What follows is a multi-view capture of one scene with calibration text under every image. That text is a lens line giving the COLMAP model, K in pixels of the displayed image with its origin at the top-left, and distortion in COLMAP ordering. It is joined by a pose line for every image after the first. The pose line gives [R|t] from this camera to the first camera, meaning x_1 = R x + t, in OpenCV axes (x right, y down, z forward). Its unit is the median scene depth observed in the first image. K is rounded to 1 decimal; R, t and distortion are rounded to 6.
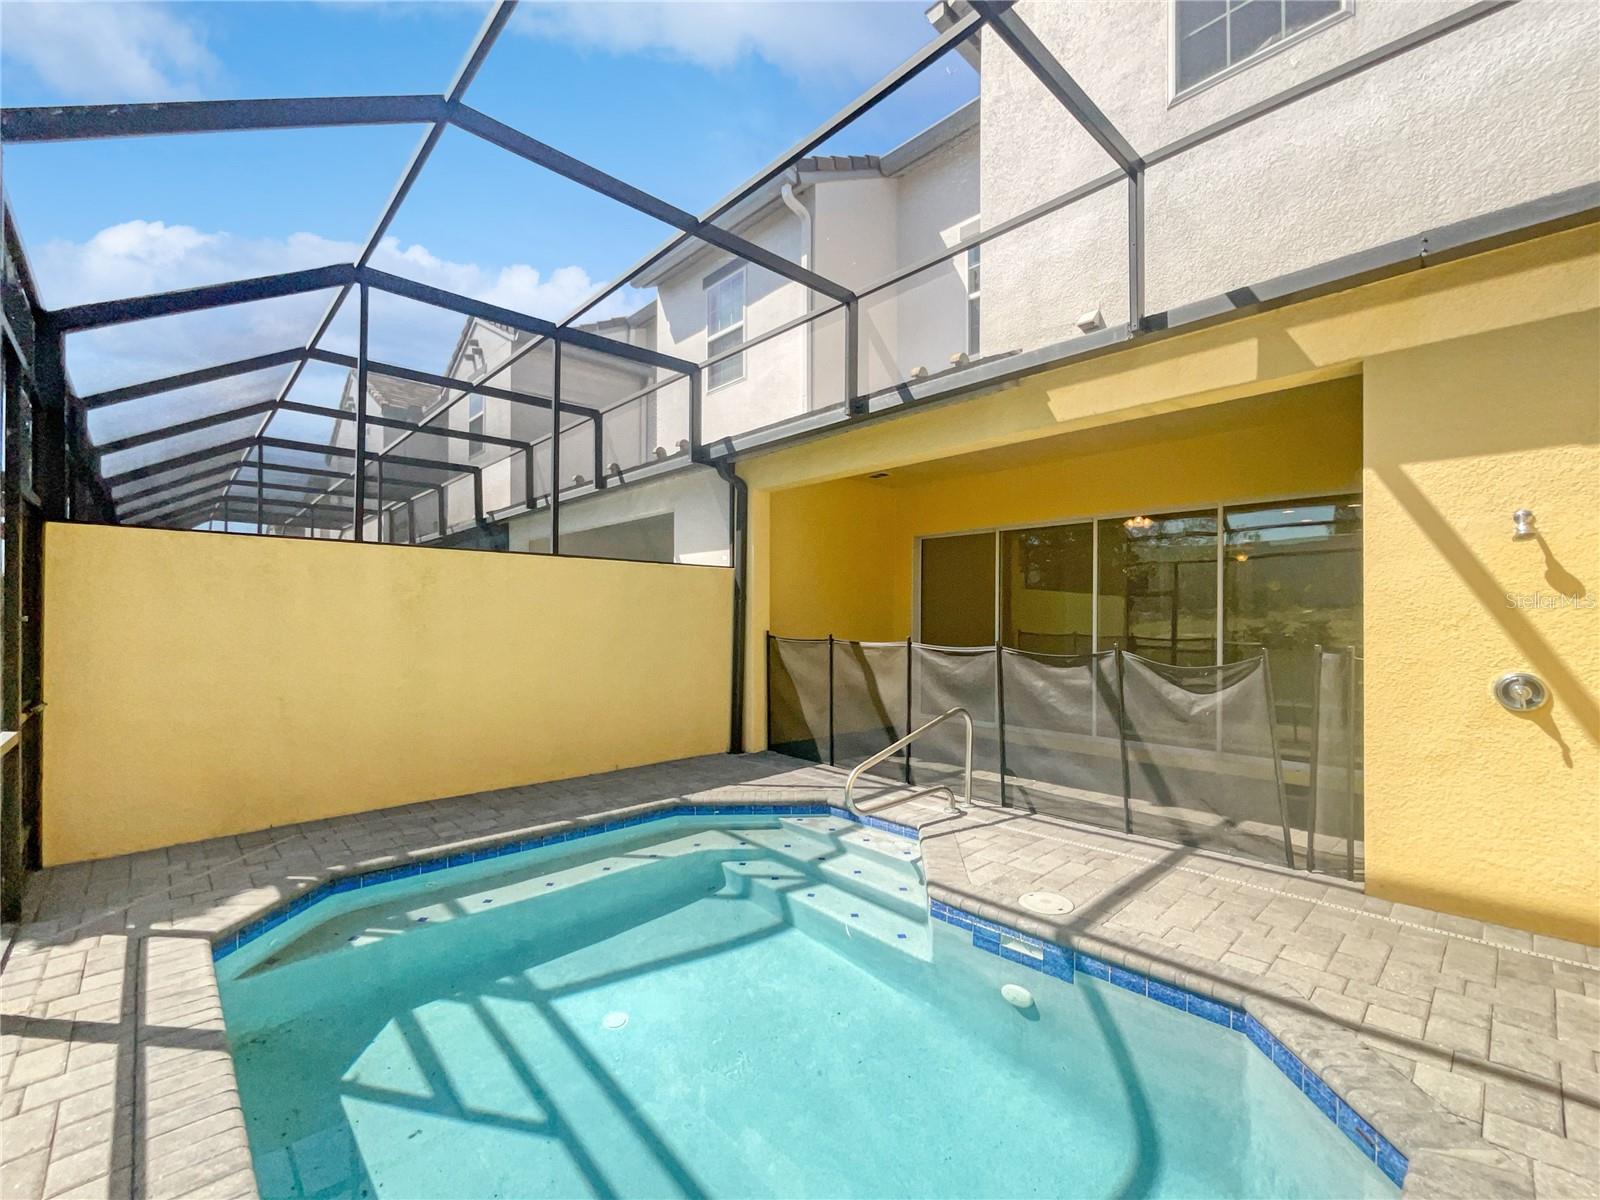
lens RADIAL K [[686.6, 0, 800.0], [0, 686.6, 600.0], [0, 0, 1]] dist [-0.000093, 0.000027]
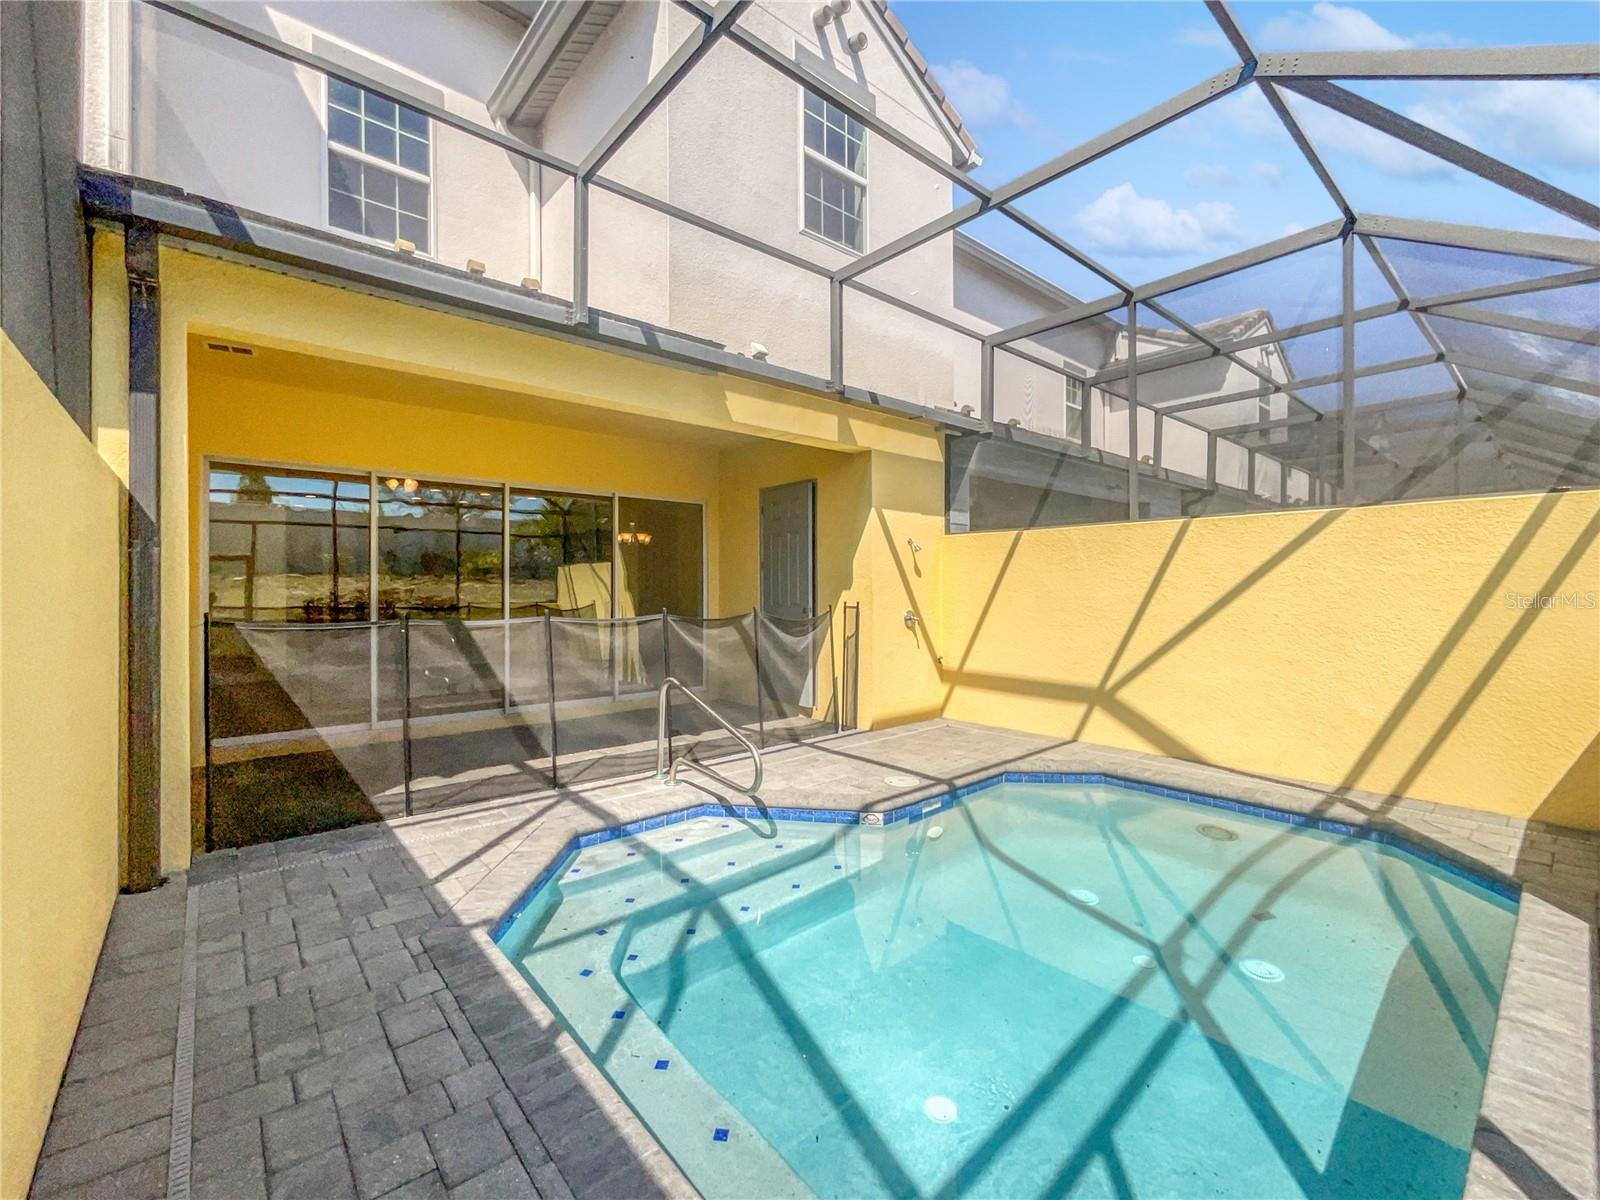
lens RADIAL K [[682.6, 0, 789.6], [0, 682.6, 575.3], [0, 0, 1]] dist [0.001585, 0.000353]
pose [[0.047841, 0.016414, 0.998720, -0.732918], [-0.023519, 0.999606, -0.015302, 0.021044], [-0.998578, -0.022757, 0.048208, 0.778911]]
